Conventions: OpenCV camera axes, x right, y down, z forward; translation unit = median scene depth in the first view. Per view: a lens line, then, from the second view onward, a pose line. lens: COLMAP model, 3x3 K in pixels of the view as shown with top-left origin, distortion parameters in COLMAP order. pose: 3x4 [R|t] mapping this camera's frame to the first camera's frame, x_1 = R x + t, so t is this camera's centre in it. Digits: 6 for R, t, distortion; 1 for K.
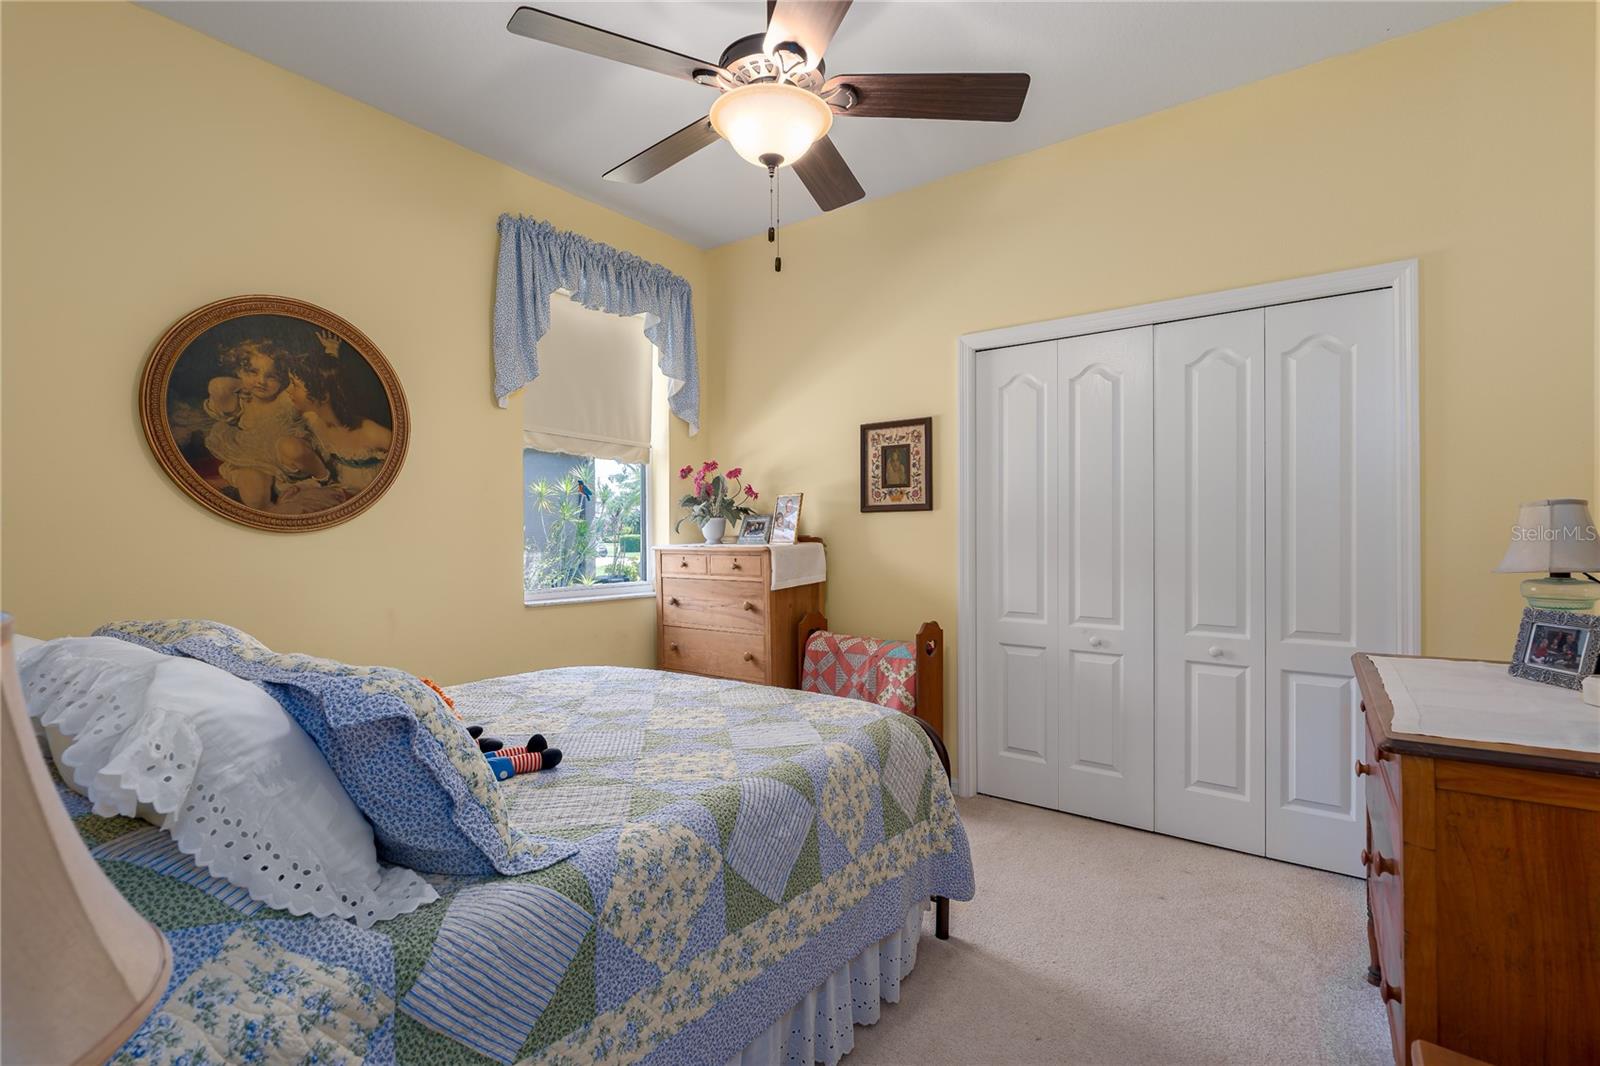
lens RADIAL K [[729.5, 0, 790.9], [0, 729.5, 536.1], [0, 0, 1]] dist [-0.007892, 0.003004]
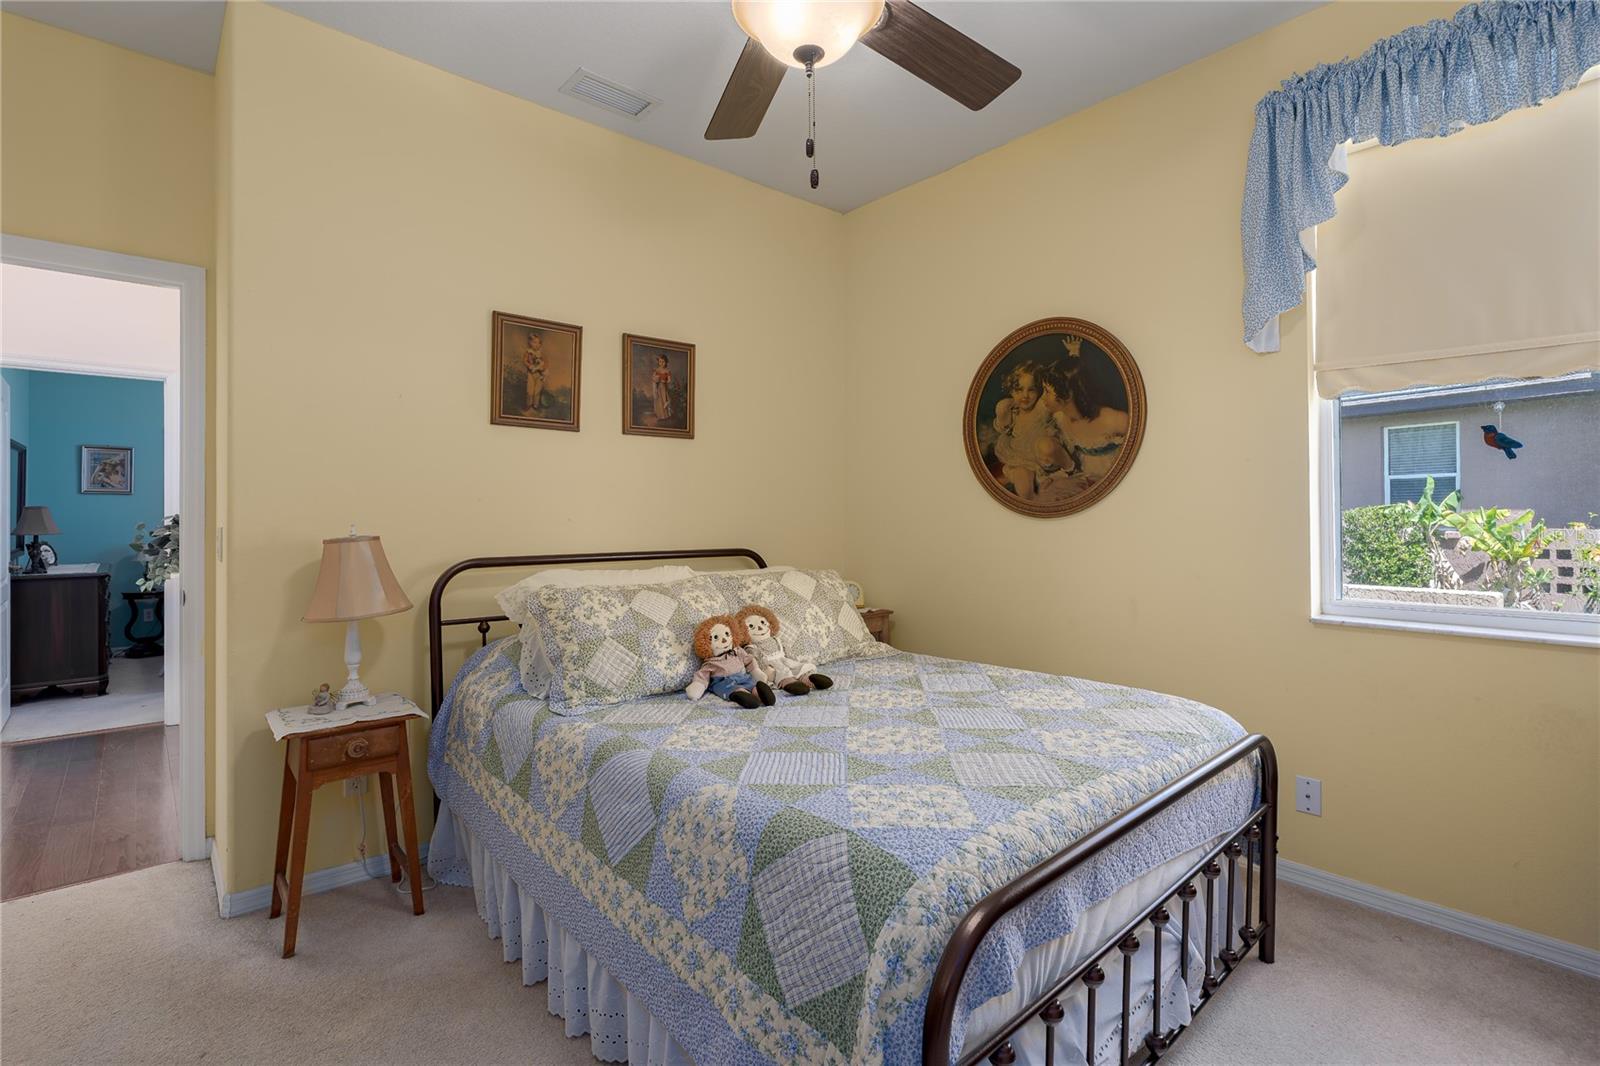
lens RADIAL K [[729.5, 0, 788.1], [0, 729.5, 525.5], [0, 0, 1]] dist [-0.007892, 0.003004]
pose [[-0.188888, 0.008284, -0.981964, 0.554452], [0.000576, 0.999965, 0.008325, -0.002804], [0.981998, 0.001007, -0.188886, 0.822414]]
